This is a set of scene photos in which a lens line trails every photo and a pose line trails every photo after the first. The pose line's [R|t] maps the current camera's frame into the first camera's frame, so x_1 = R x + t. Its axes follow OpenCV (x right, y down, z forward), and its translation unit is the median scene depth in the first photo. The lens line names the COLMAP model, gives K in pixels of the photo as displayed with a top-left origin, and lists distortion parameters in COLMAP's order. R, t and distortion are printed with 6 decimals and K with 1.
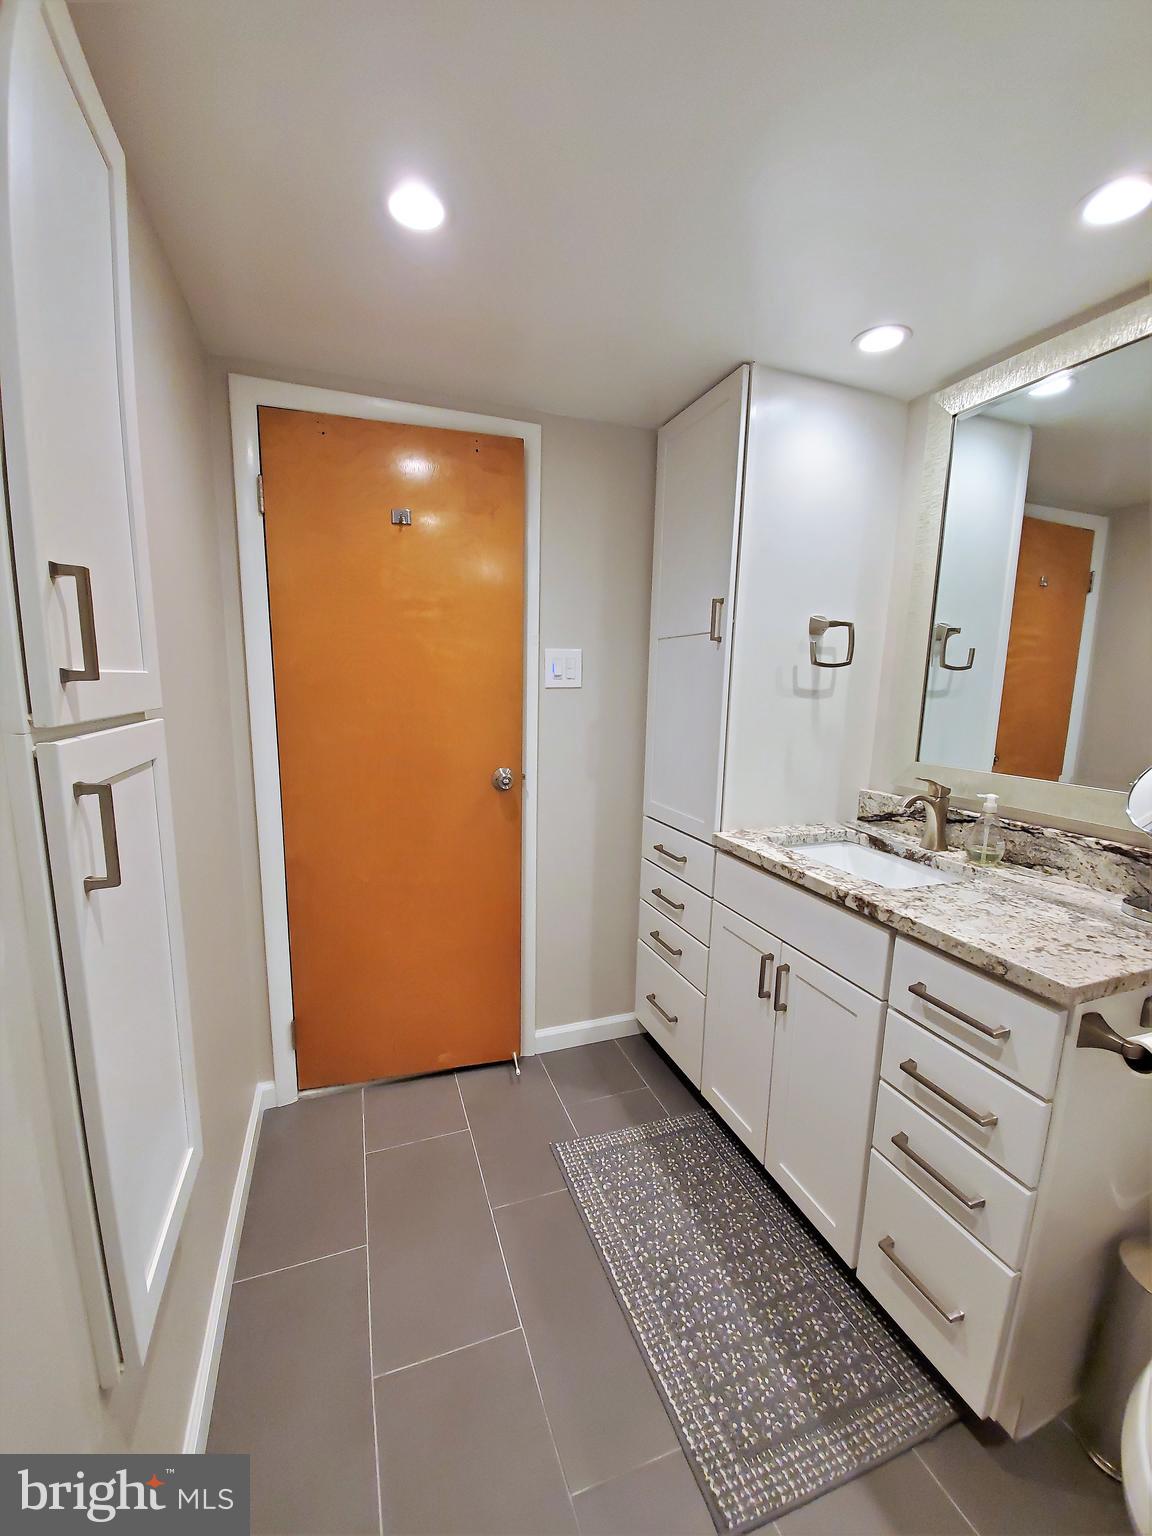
lens RADIAL K [[613.4, 0, 578.1], [0, 613.4, 786.2], [0, 0, 1]] dist [0.001444, -0.000139]
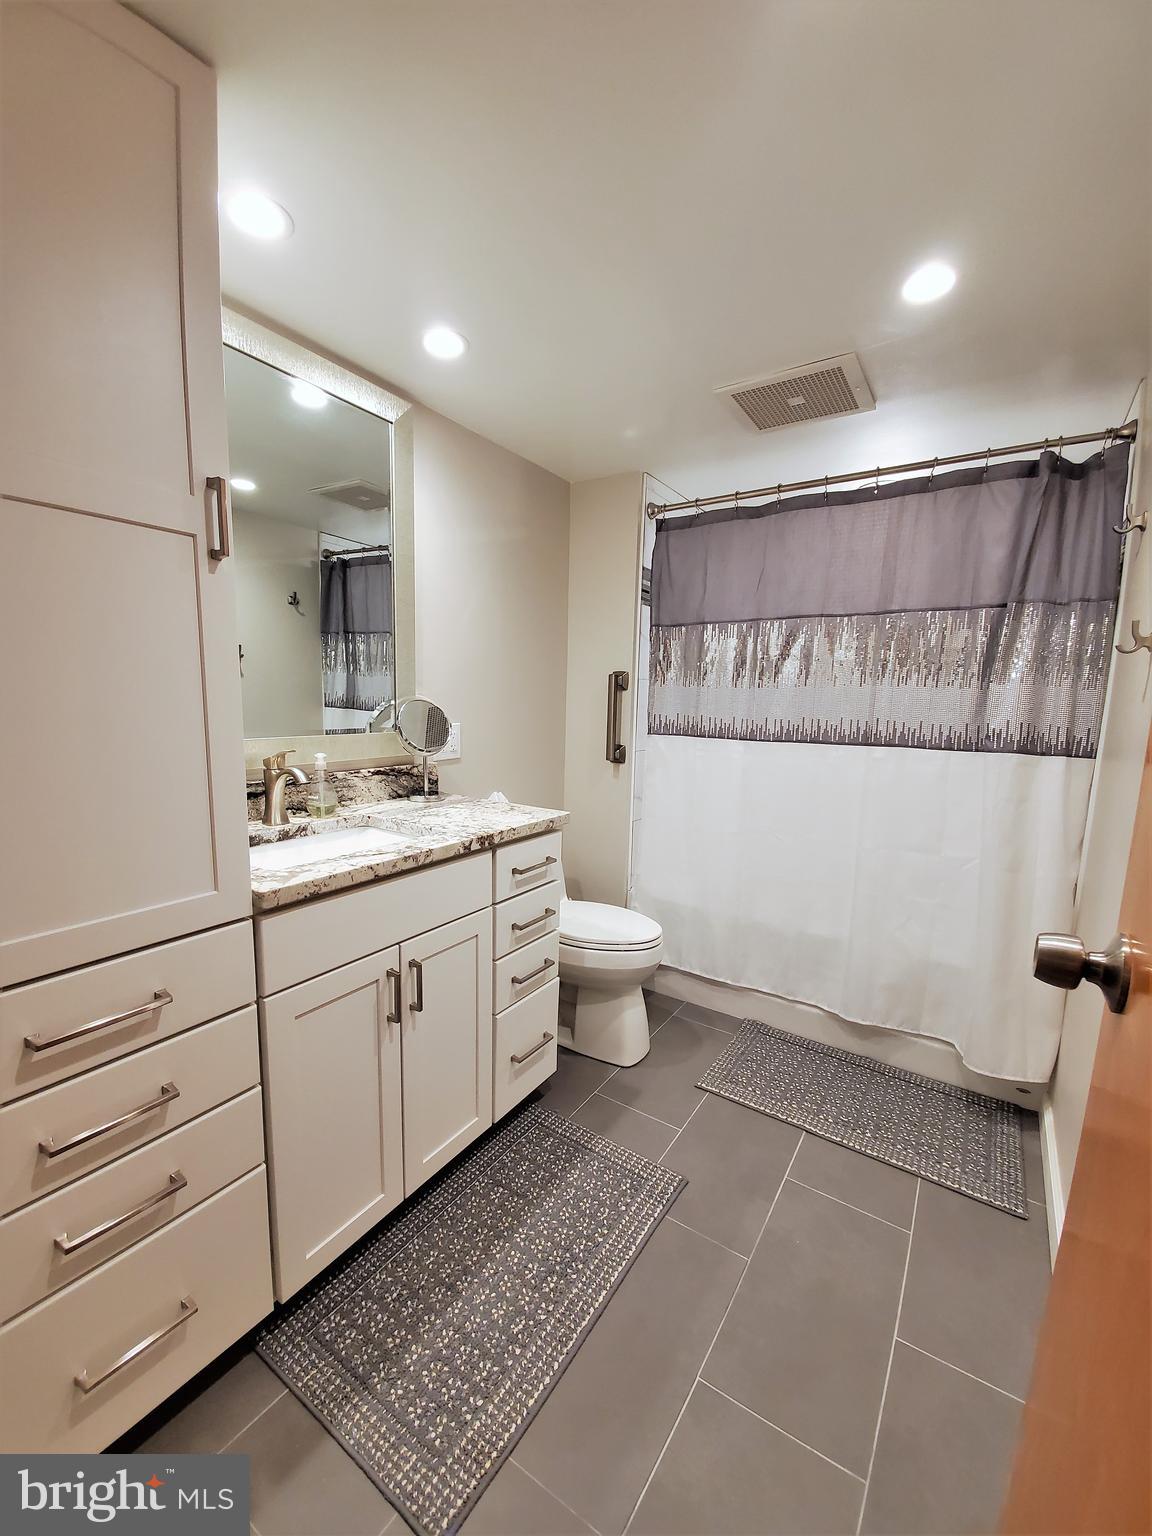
lens RADIAL K [[610.4, 0, 532.0], [0, 610.4, 792.9], [0, 0, 1]] dist [-0.047467, -0.000196]
pose [[-0.561090, -0.155123, 0.813089, -0.454868], [0.108054, 0.960152, 0.257745, -0.161876], [-0.820672, 0.232476, -0.521970, 1.290651]]
